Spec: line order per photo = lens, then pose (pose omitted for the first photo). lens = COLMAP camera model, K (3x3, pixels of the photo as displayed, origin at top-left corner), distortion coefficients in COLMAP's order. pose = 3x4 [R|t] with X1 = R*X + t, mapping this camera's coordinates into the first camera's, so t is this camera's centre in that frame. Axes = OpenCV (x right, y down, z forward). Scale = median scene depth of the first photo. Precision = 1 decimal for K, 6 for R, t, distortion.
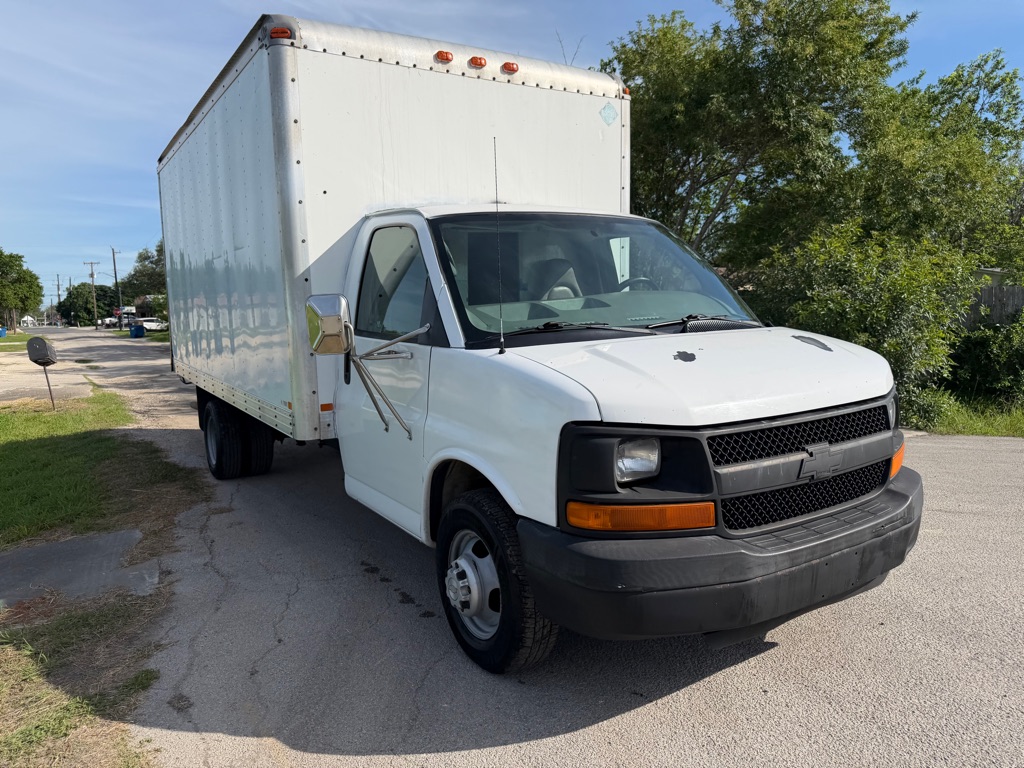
lens RADIAL K [[744.4, 0, 514.0], [0, 744.4, 394.3], [0, 0, 1]] dist [0.002420, -0.003955]
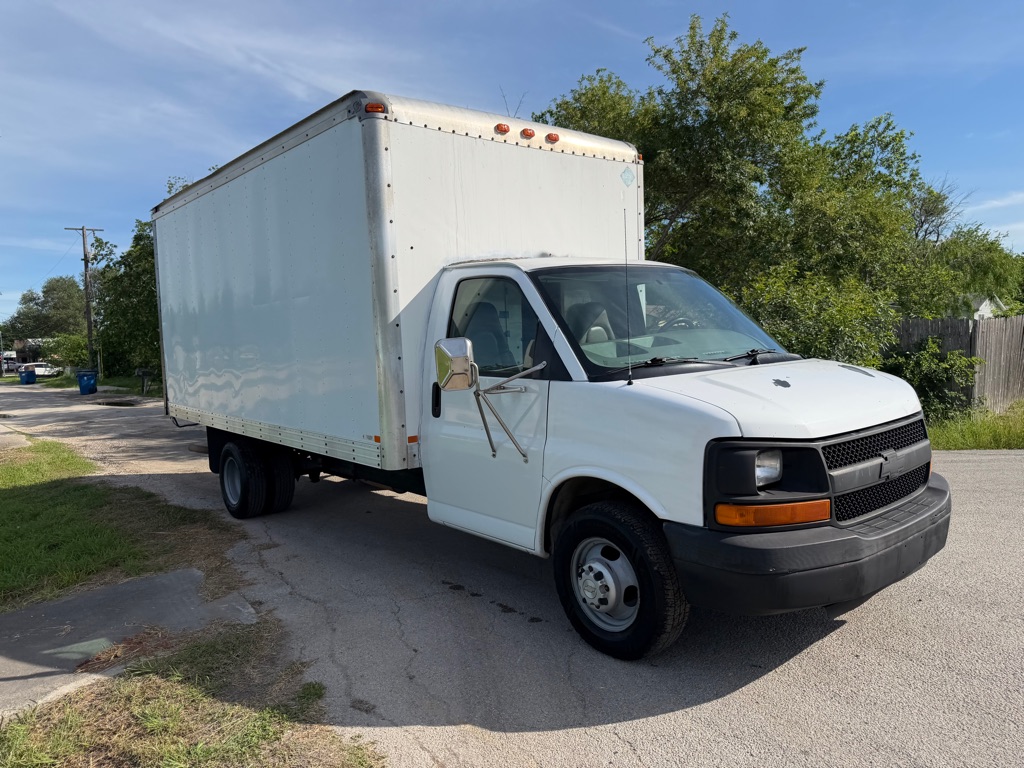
lens RADIAL K [[743.4, 0, 511.7], [0, 743.4, 385.3], [0, 0, 1]] dist [0.019817, -0.029297]
pose [[0.991464, -0.025206, 0.127921, -0.240855], [0.032886, 0.997758, -0.058285, 0.006036], [-0.126165, 0.061994, 0.990070, -0.107672]]
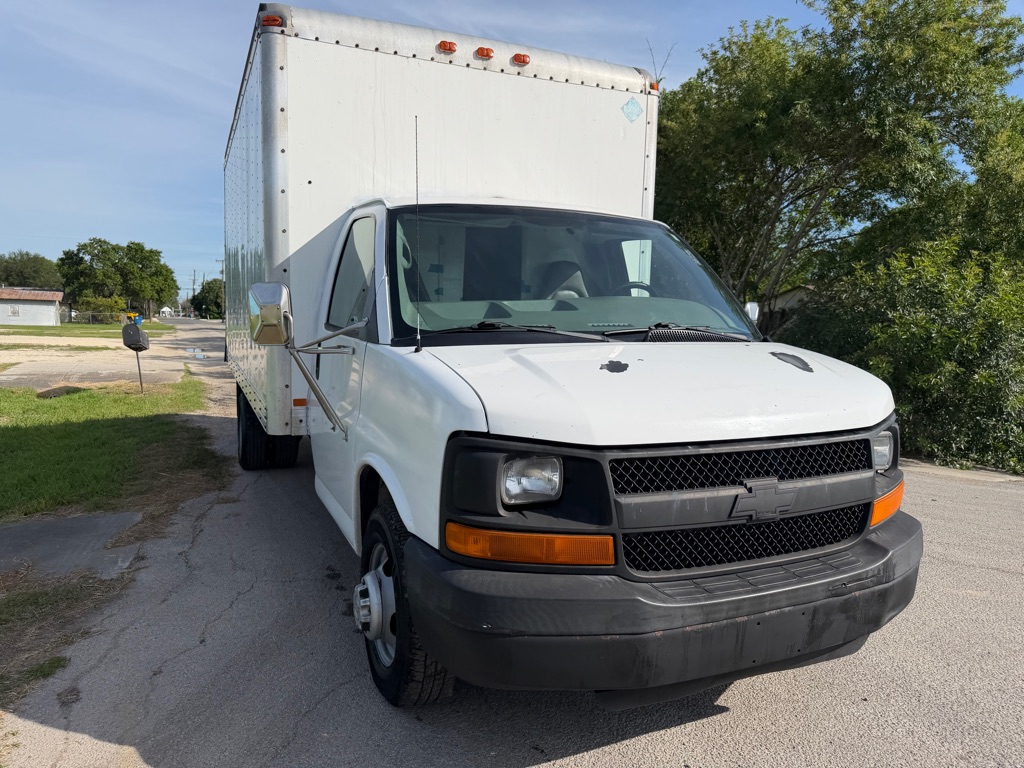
lens RADIAL K [[744.1, 0, 510.7], [0, 744.1, 380.2], [0, 0, 1]] dist [0.001093, -0.003603]
pose [[0.987876, 0.059155, -0.143536, 0.153936], [-0.063899, 0.997545, -0.028665, -0.001098], [0.141488, 0.037489, 0.989230, 0.077802]]
